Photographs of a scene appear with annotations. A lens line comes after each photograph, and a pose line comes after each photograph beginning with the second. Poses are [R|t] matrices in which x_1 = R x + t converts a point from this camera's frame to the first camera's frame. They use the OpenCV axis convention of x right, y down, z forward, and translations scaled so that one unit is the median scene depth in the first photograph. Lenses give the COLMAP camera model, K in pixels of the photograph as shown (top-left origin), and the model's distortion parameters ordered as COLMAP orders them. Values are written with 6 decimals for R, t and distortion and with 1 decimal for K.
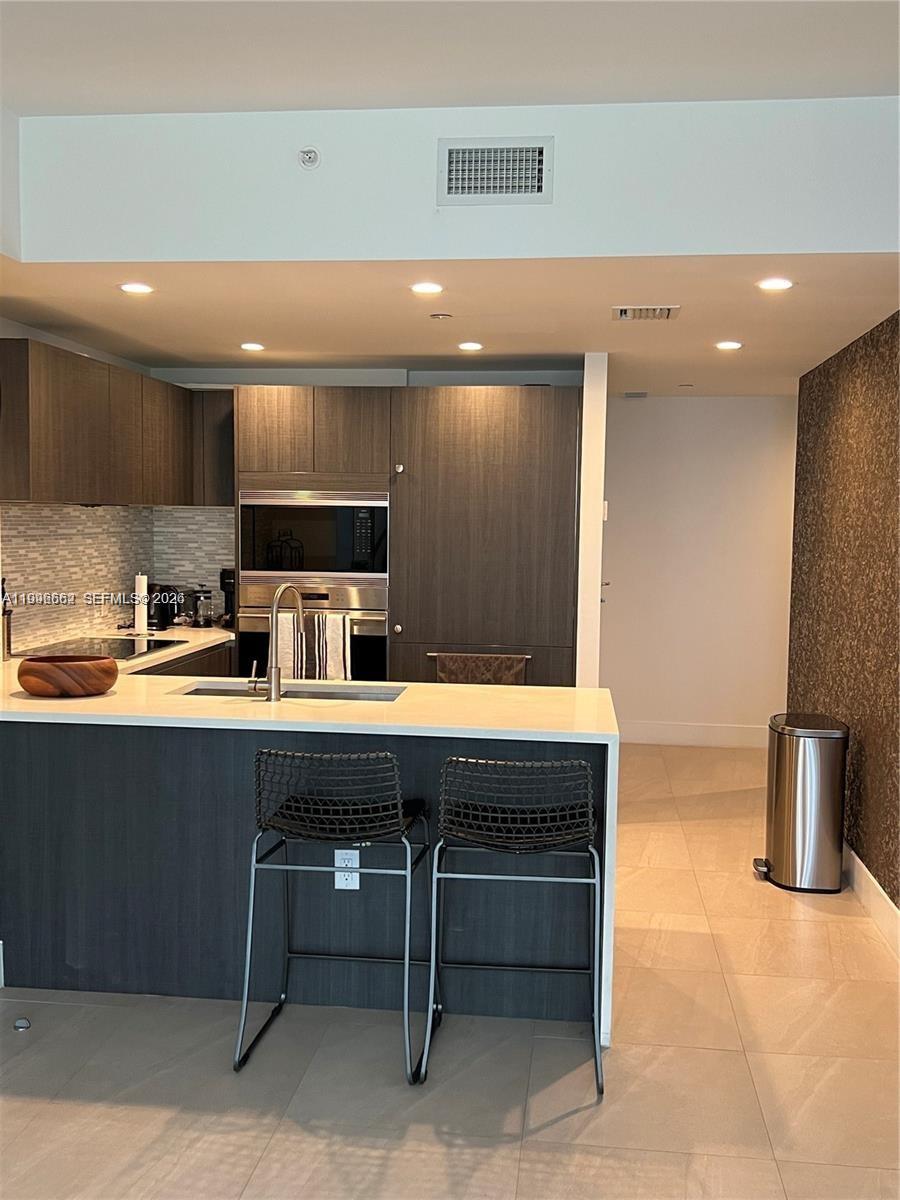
lens RADIAL K [[1214.3, 0, 450.0], [0, 1214.3, 600.0], [0, 0, 1]] dist [0.002383, 0.001014]
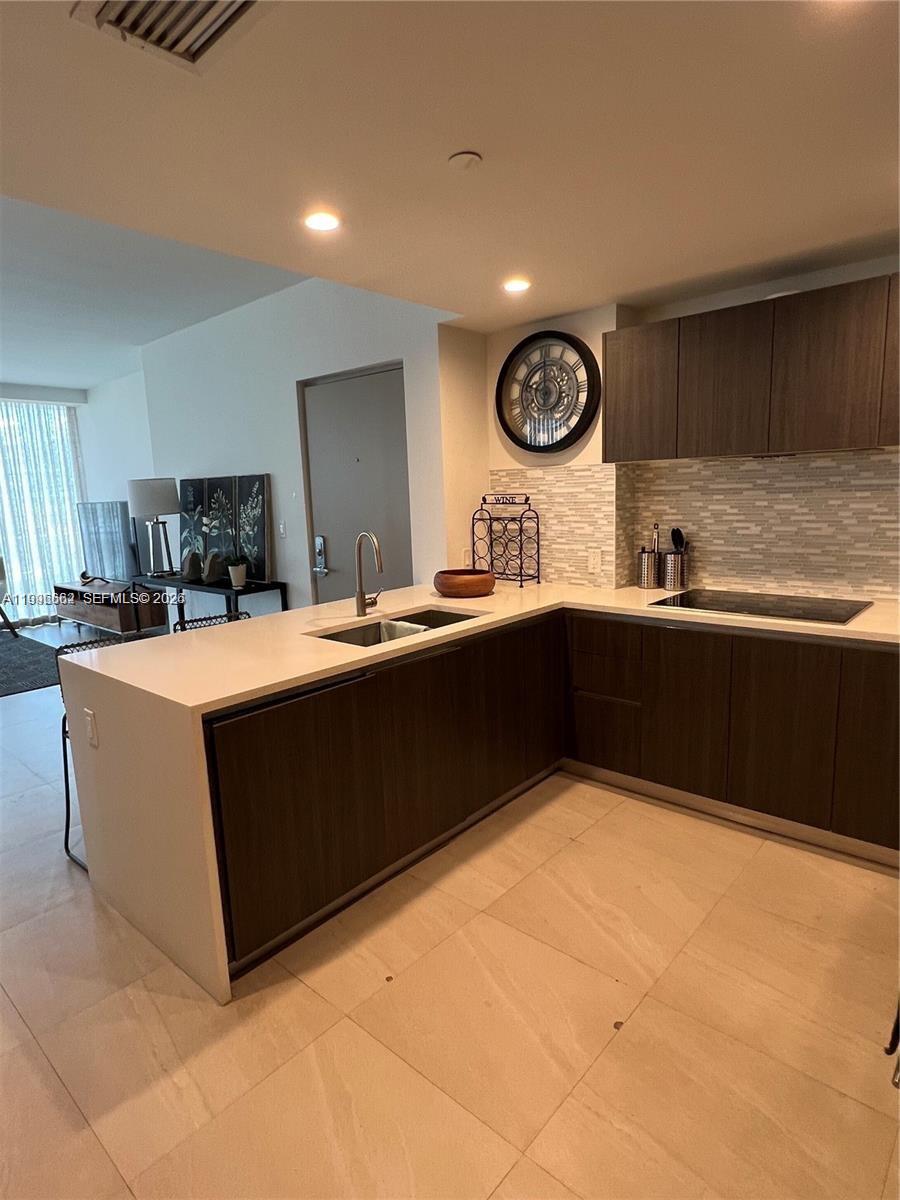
lens RADIAL K [[663.1, 0, 450.0], [0, 663.1, 600.0], [0, 0, 1]] dist [-0.002920, -0.000889]
pose [[-0.573252, 0.143229, -0.806764, 0.295536], [-0.015638, 0.982512, 0.185542, -0.062795], [0.819230, 0.118978, -0.560987, 1.112492]]
